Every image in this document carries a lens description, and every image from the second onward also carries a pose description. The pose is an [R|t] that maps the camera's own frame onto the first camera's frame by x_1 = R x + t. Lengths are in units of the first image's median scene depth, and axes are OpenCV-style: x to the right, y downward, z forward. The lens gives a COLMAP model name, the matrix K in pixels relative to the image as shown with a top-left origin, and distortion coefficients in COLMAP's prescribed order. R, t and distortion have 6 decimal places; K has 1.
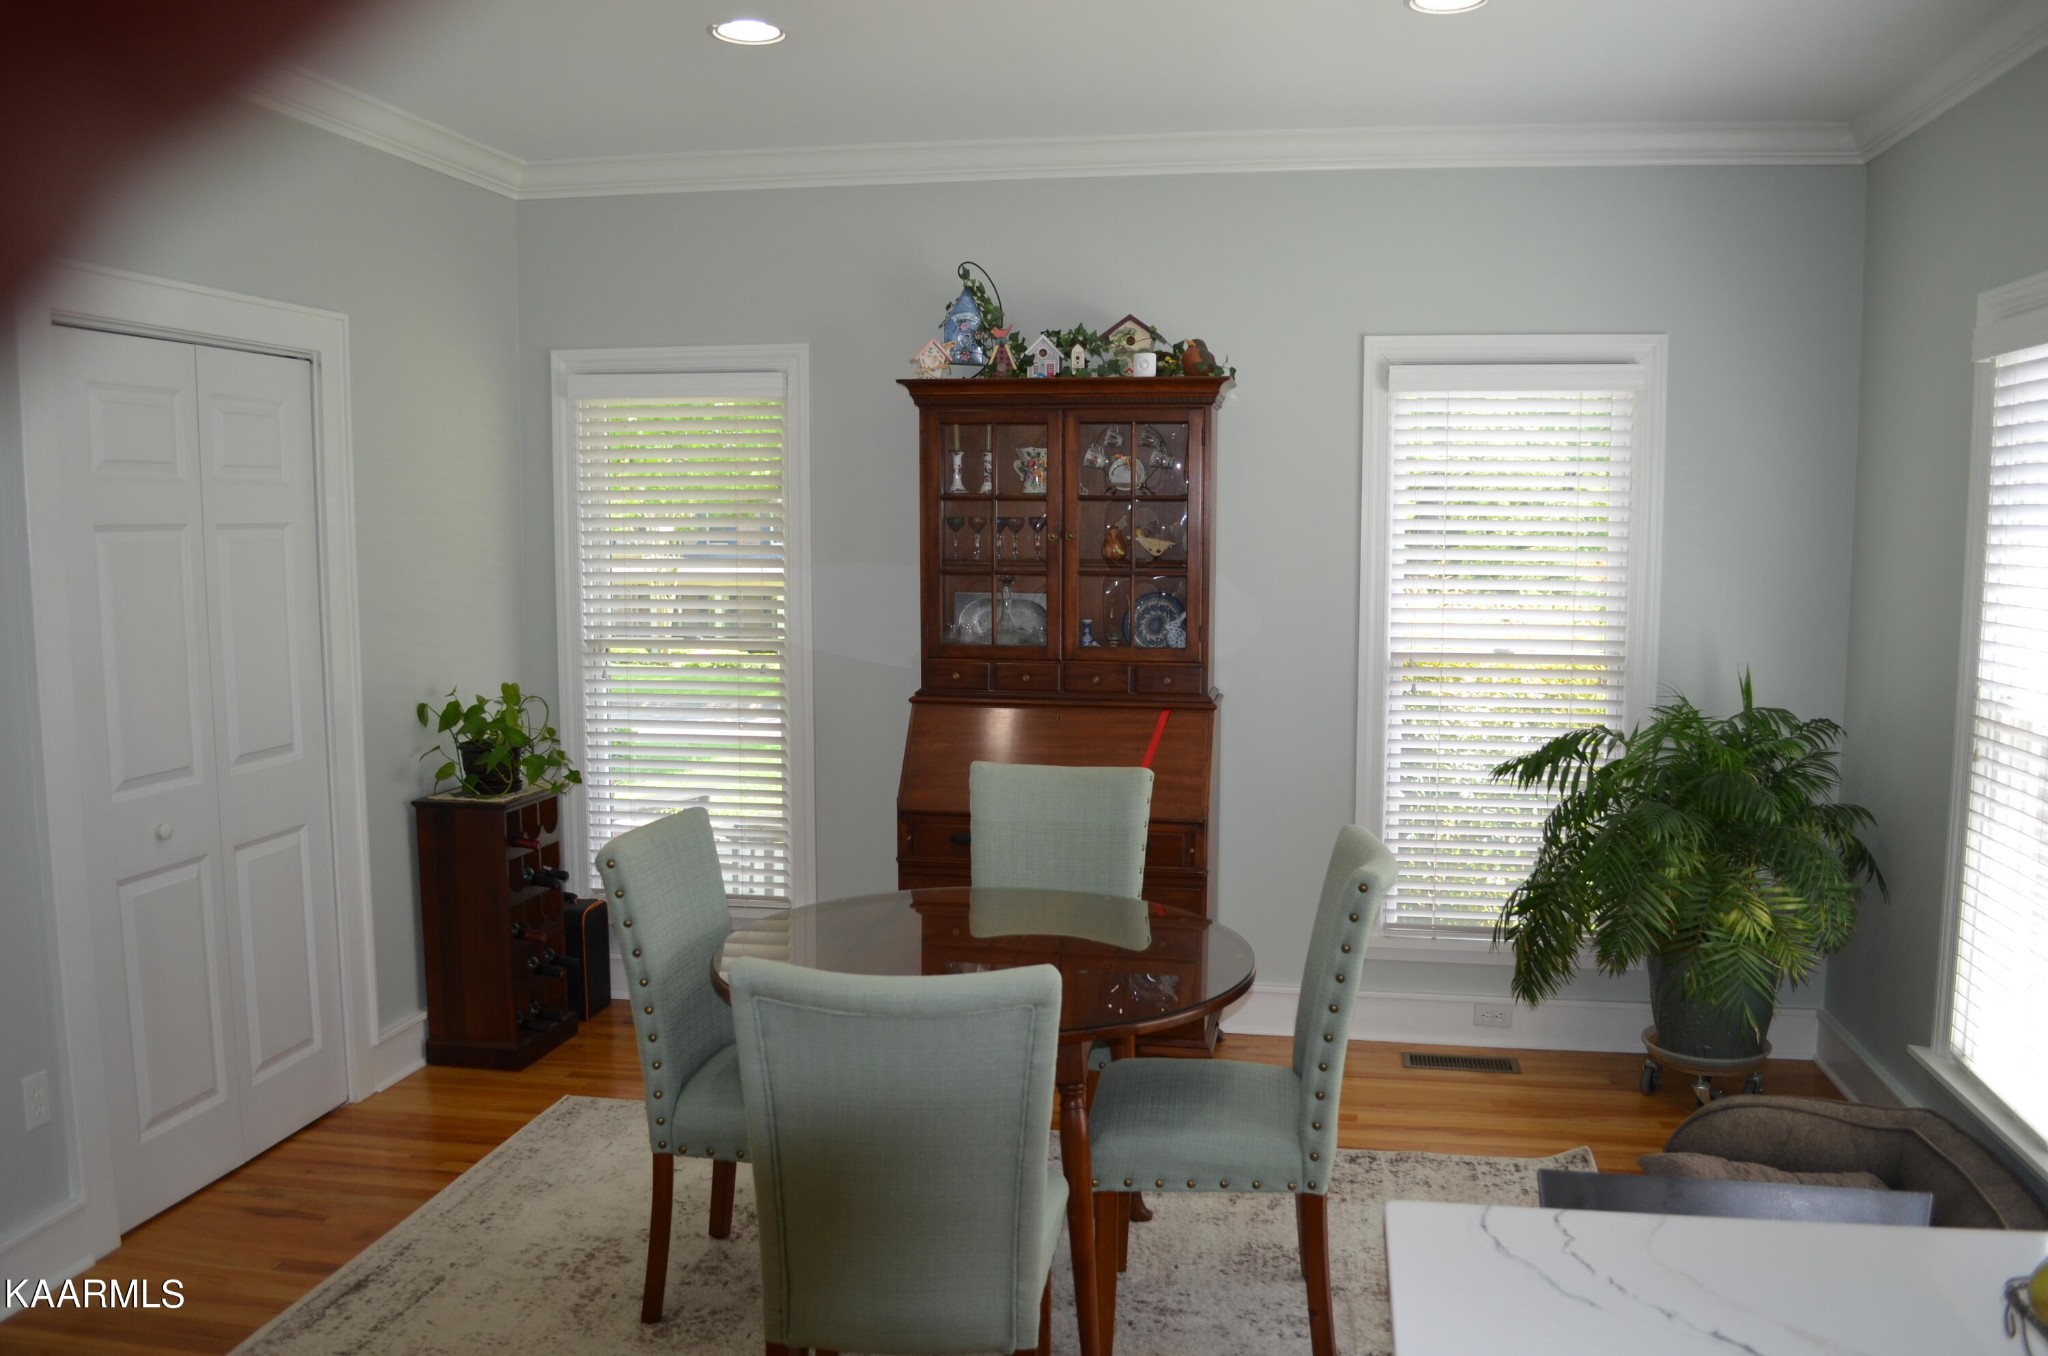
lens RADIAL K [[1597.1, 0, 1063.2], [0, 1597.1, 681.9], [0, 0, 1]] dist [-0.082199, 0.001688]
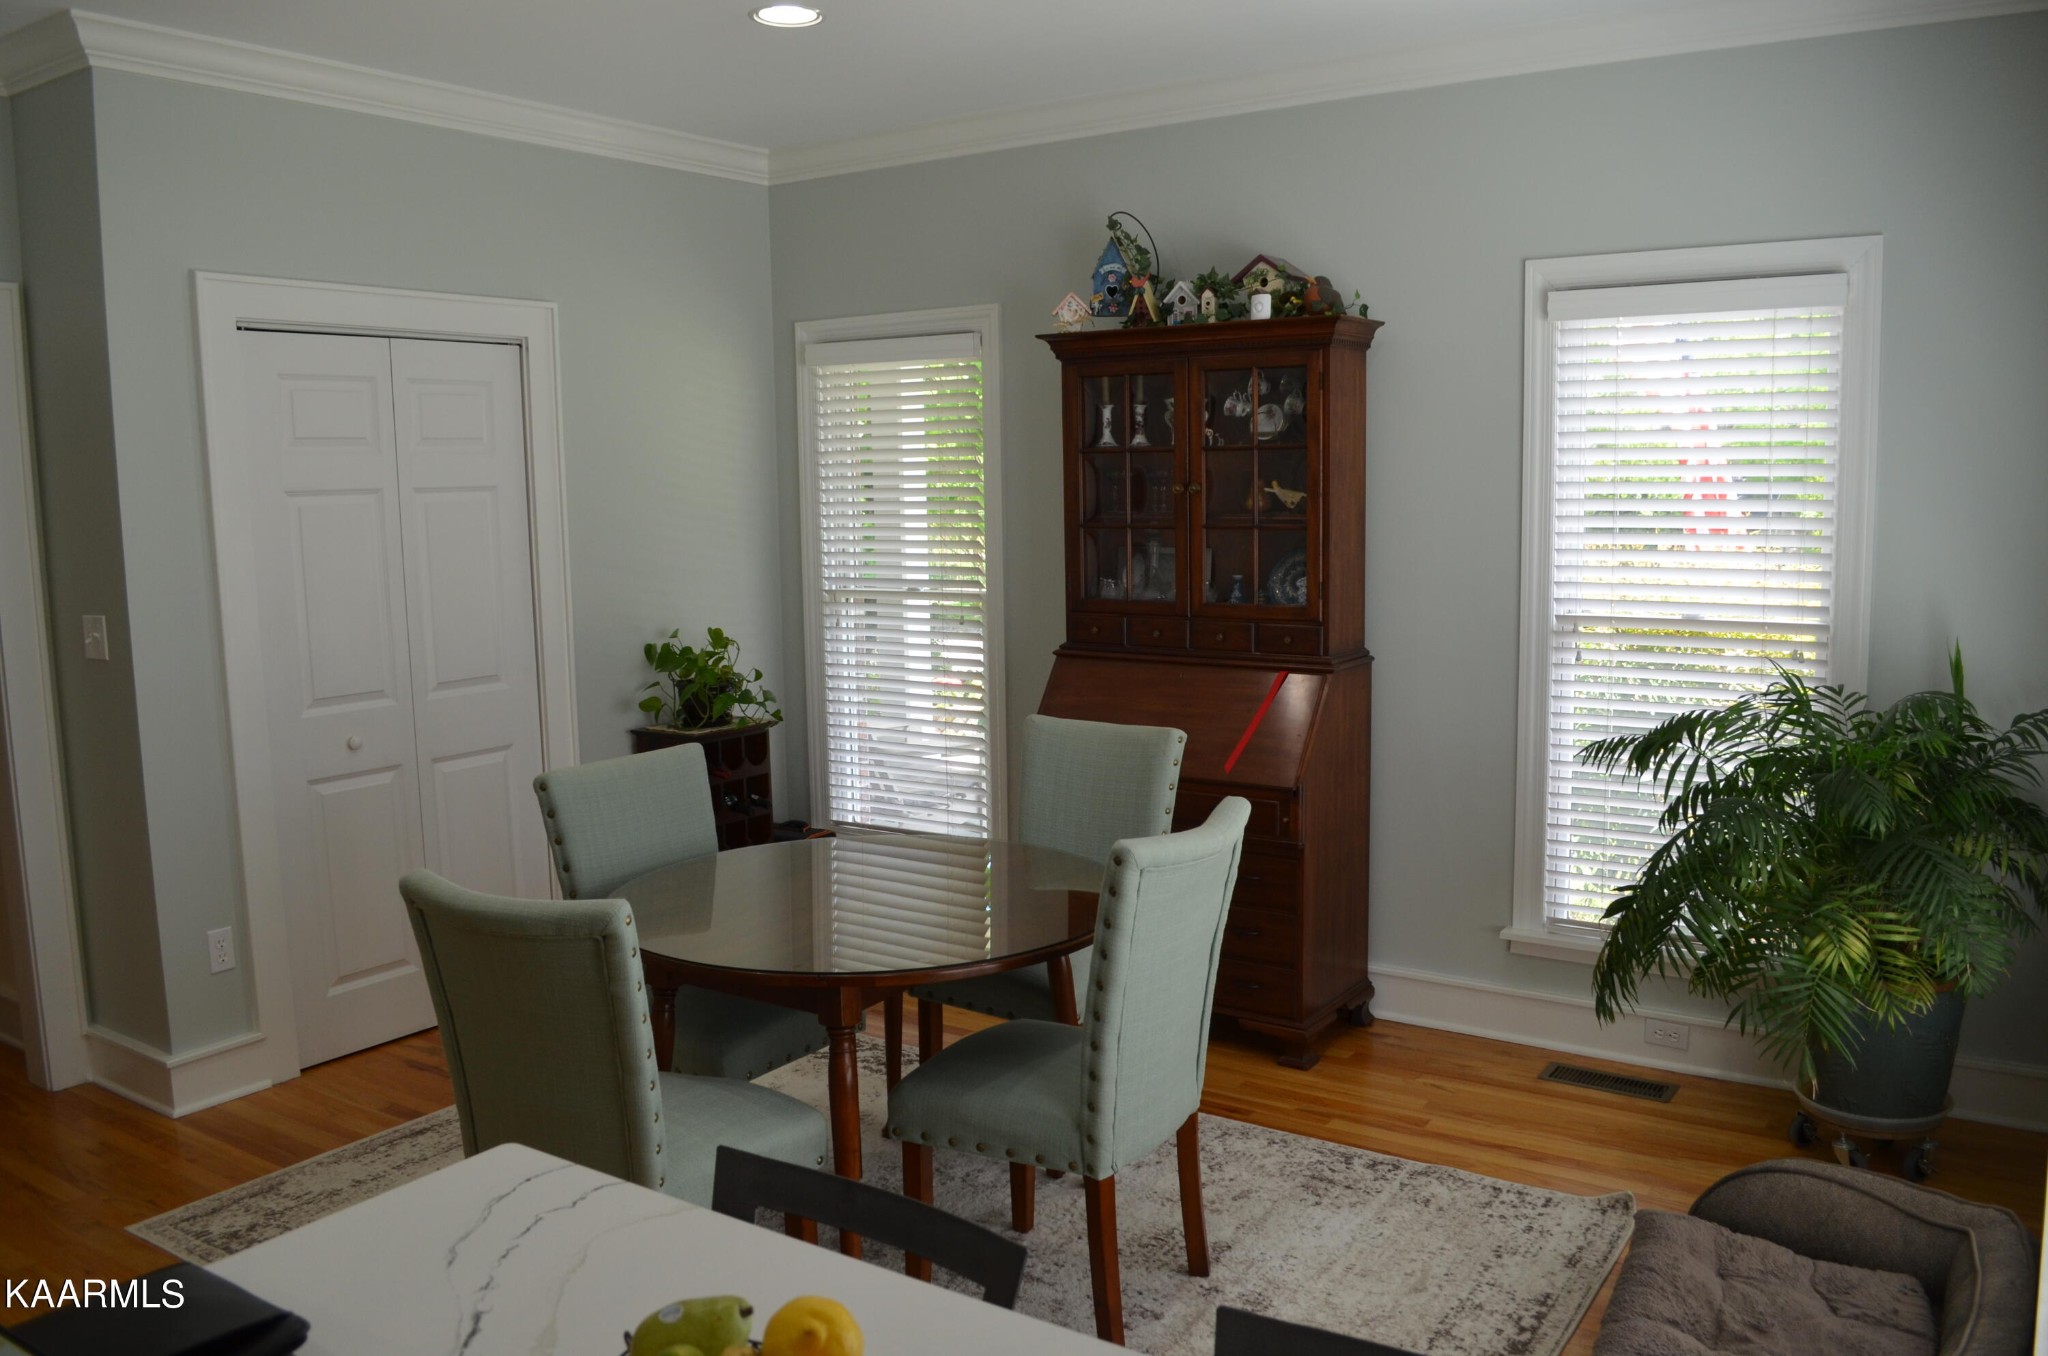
lens RADIAL K [[1597.1, 0, 1063.2], [0, 1597.1, 681.9], [0, 0, 1]] dist [-0.082199, 0.001688]
pose [[0.914183, 0.035286, -0.403763, 0.326058], [-0.024409, 0.999188, 0.032055, -0.003001], [0.404567, -0.019449, 0.914302, 0.079337]]
